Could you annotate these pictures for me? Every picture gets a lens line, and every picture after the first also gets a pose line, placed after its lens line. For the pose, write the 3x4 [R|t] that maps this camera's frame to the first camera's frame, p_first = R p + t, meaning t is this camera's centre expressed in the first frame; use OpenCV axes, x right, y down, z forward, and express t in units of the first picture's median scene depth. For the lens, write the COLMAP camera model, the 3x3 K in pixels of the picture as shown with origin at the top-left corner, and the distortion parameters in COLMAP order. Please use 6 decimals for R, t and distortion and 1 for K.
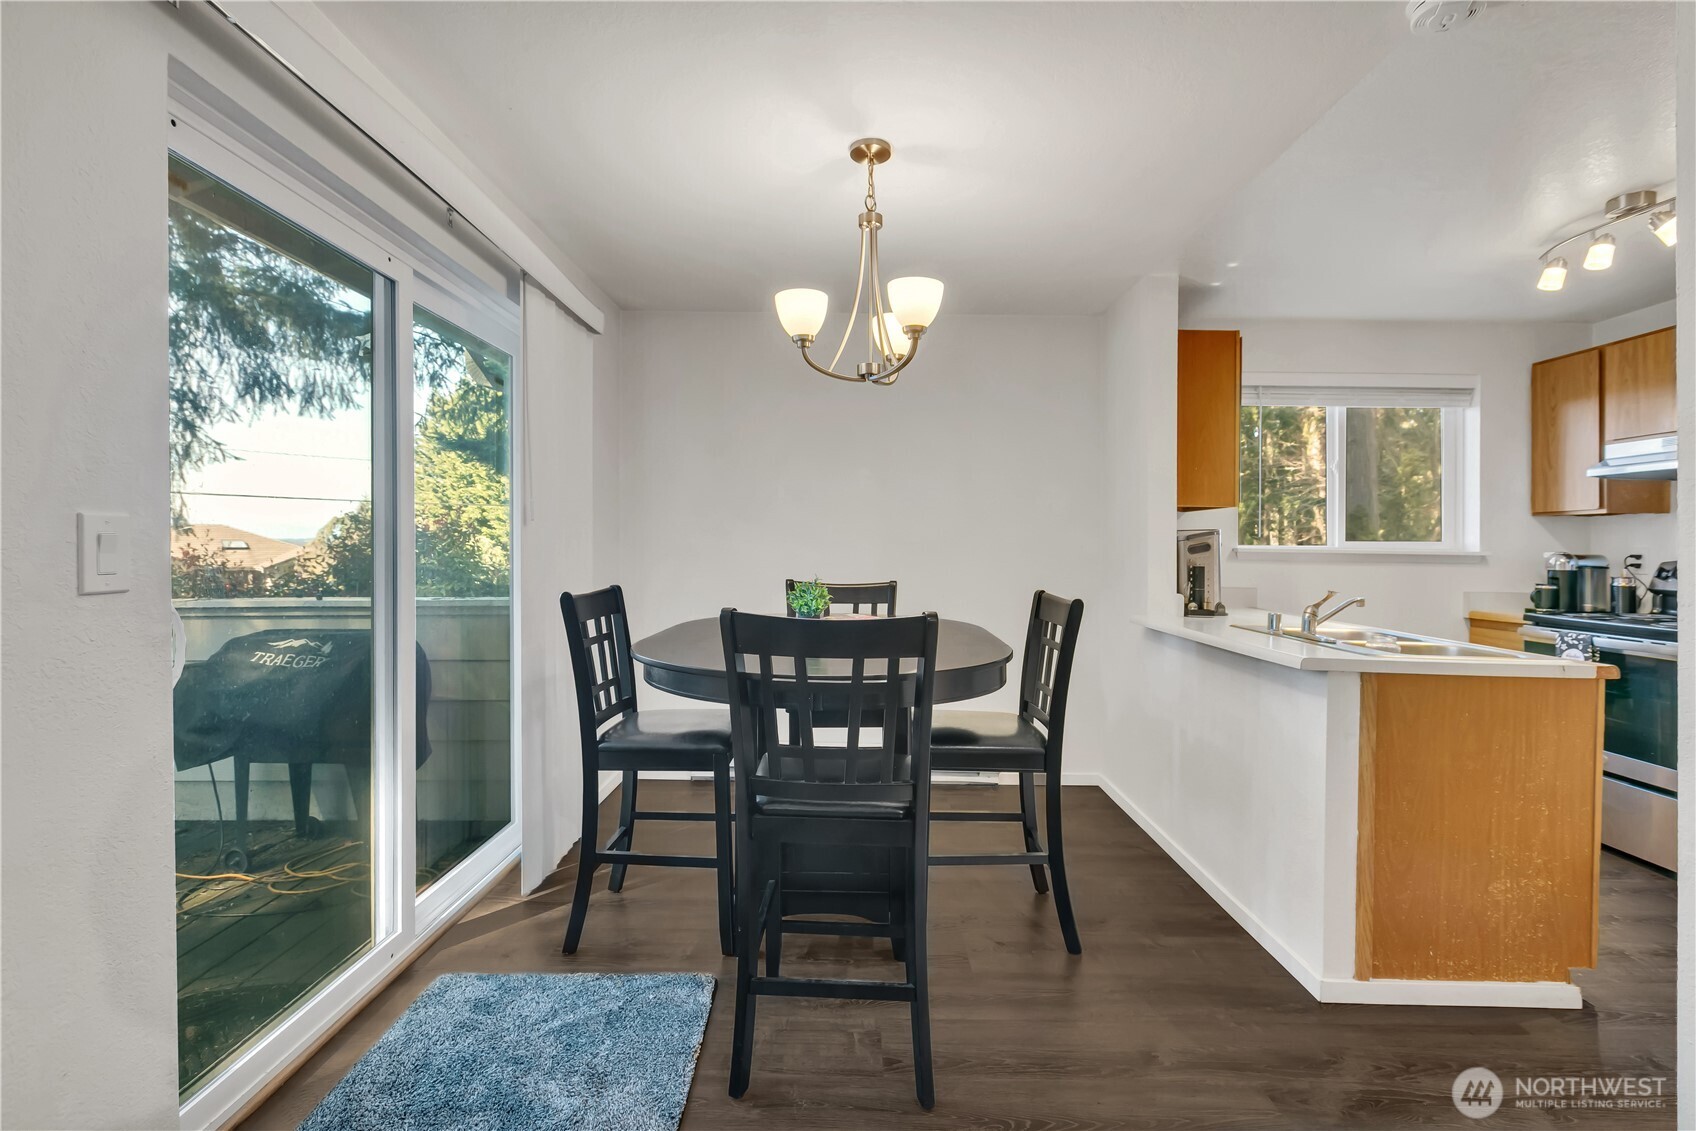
lens RADIAL K [[786.6, 0, 847.2], [0, 786.6, 539.9], [0, 0, 1]] dist [-0.000877, -0.000269]
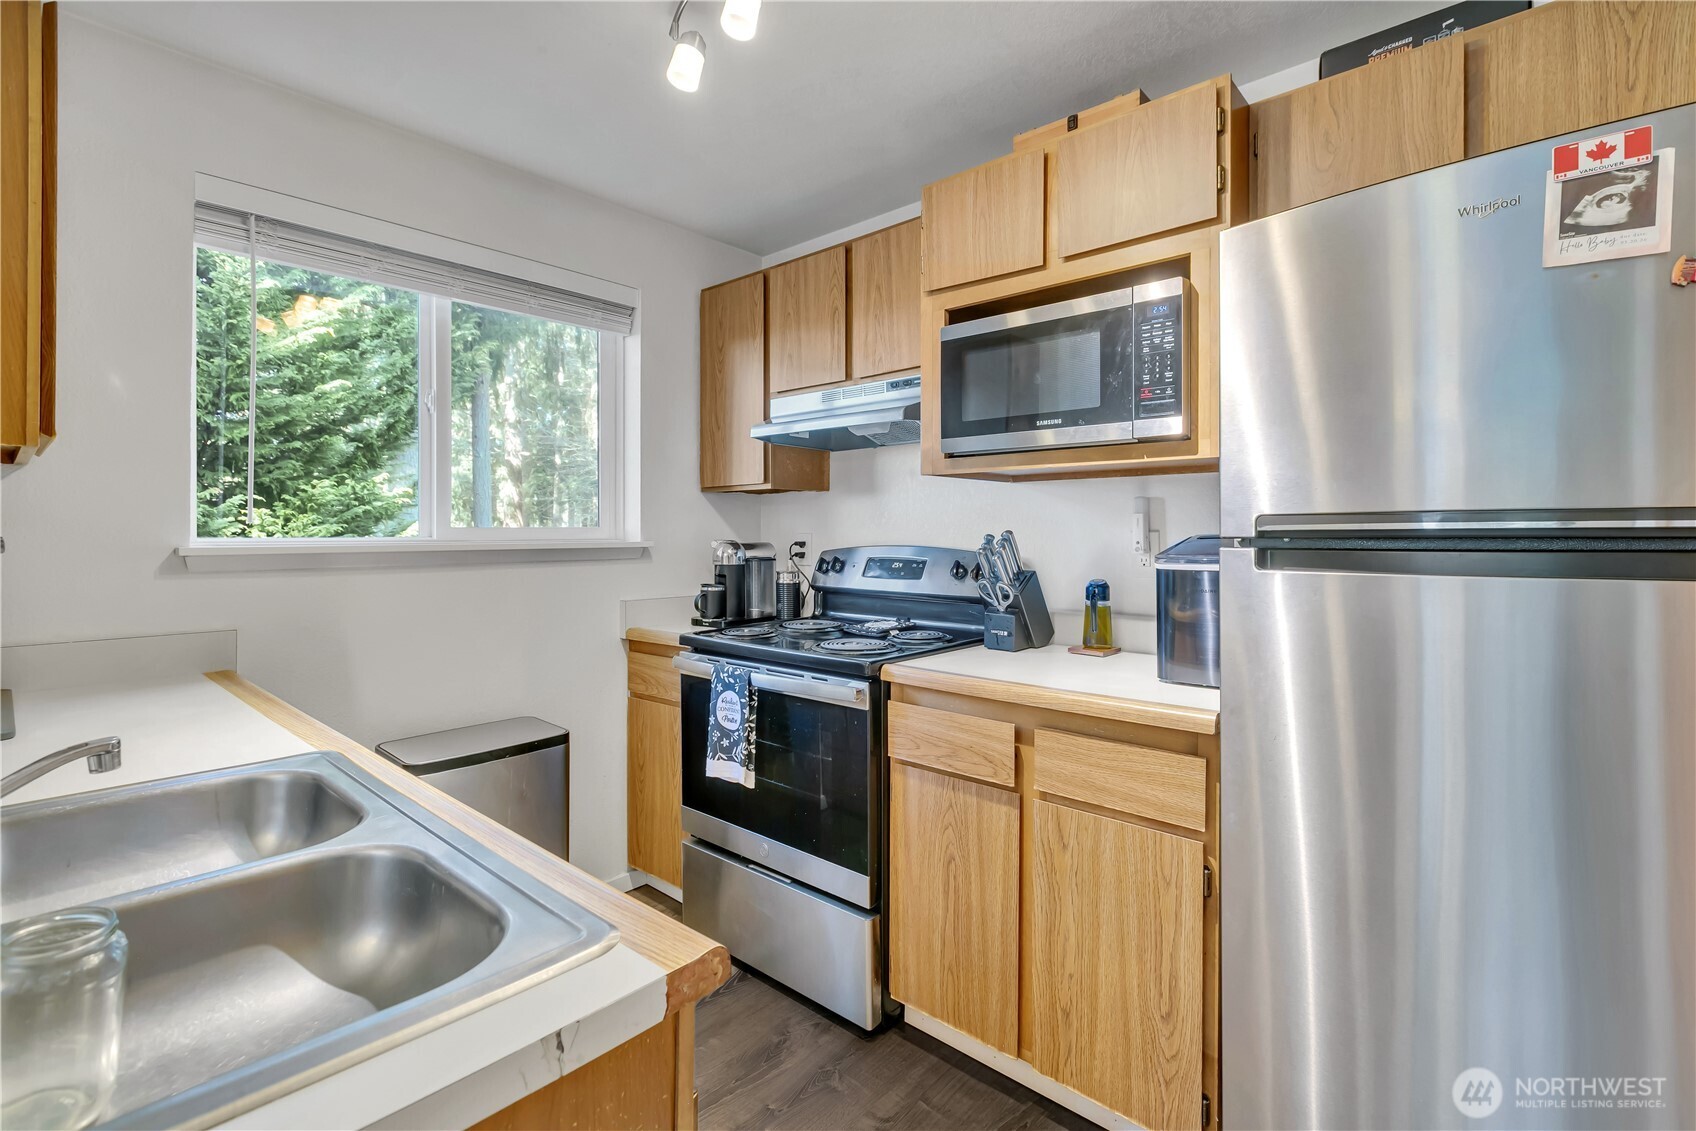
lens RADIAL K [[785.8, 0, 849.5], [0, 785.8, 524.2], [0, 0, 1]] dist [-0.001344, -0.000394]
pose [[0.668459, -0.006766, 0.743718, 0.448184], [0.004602, 0.999977, 0.004961, -0.003063], [-0.743735, 0.000106, 0.668475, 0.432626]]
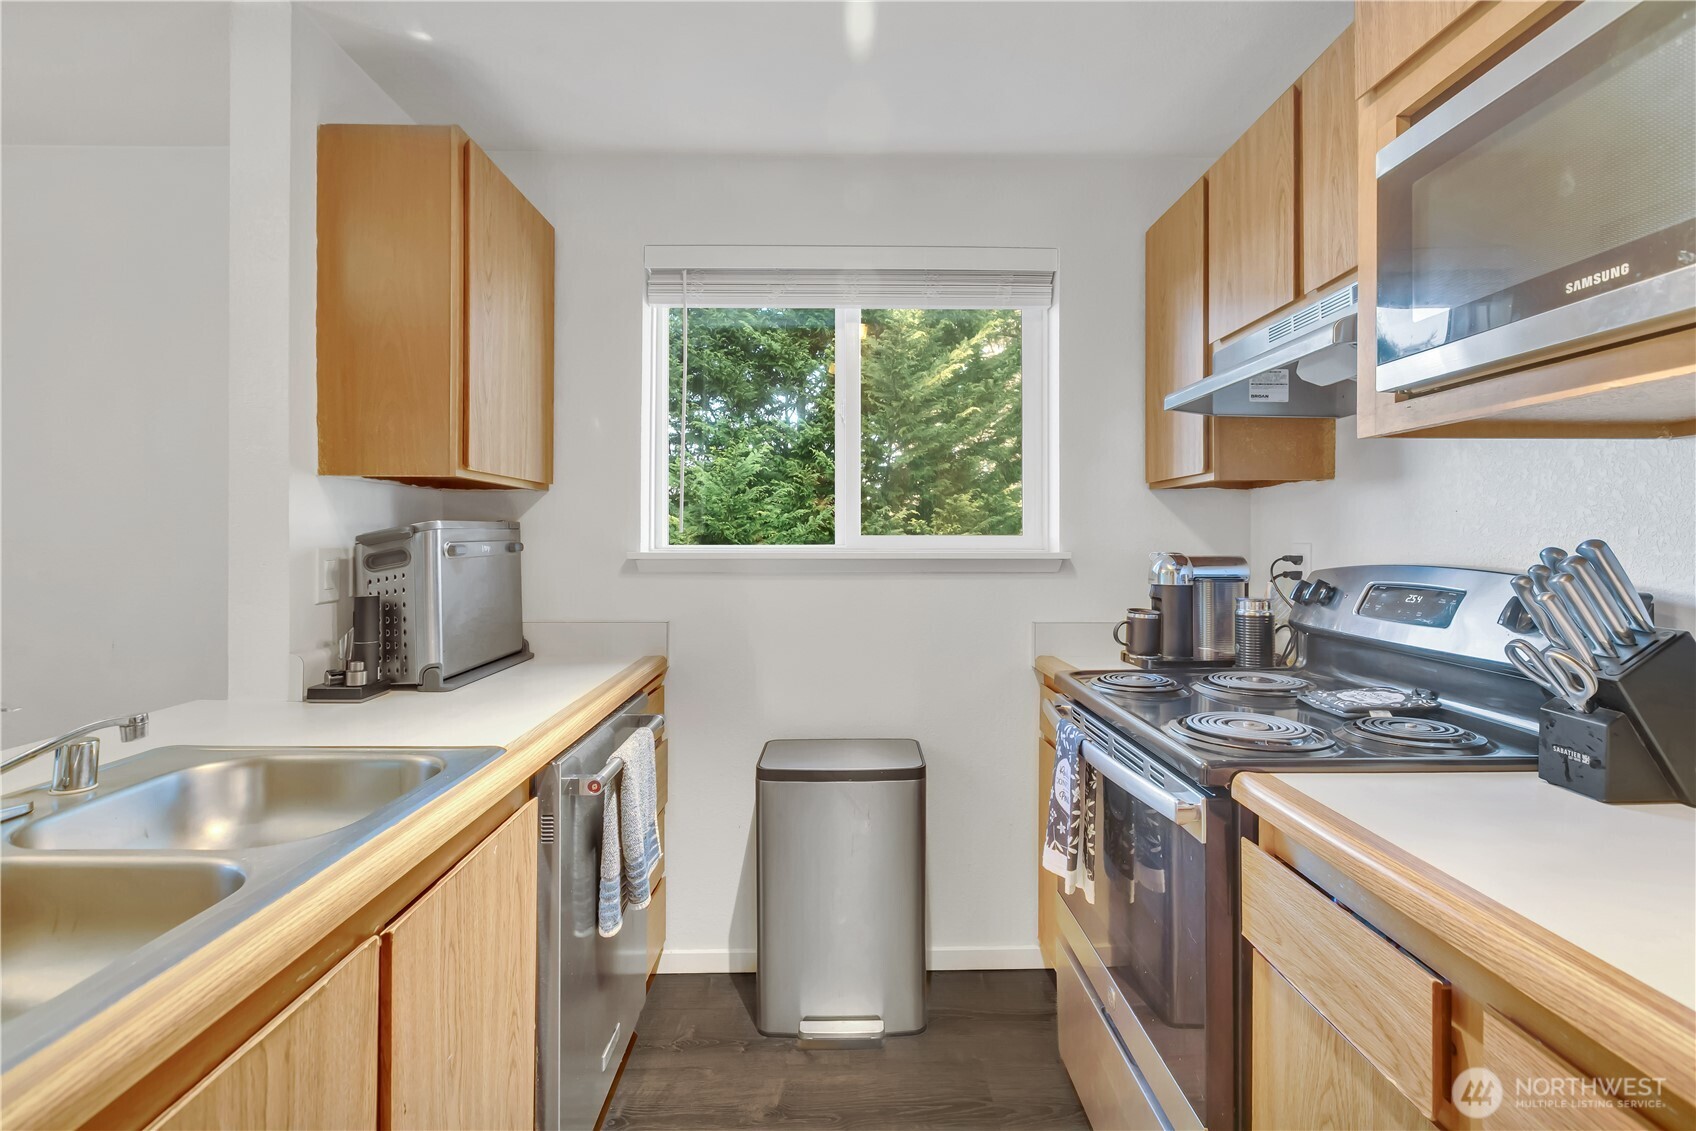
lens RADIAL K [[777.6, 0, 849.9], [0, 777.6, 541.1], [0, 0, 1]] dist [0.000691, 0.000168]
pose [[0.999784, -0.013867, 0.015502, 0.702355], [0.013723, 0.999862, 0.009371, -0.000840], [-0.015630, -0.009156, 0.999836, 0.470283]]
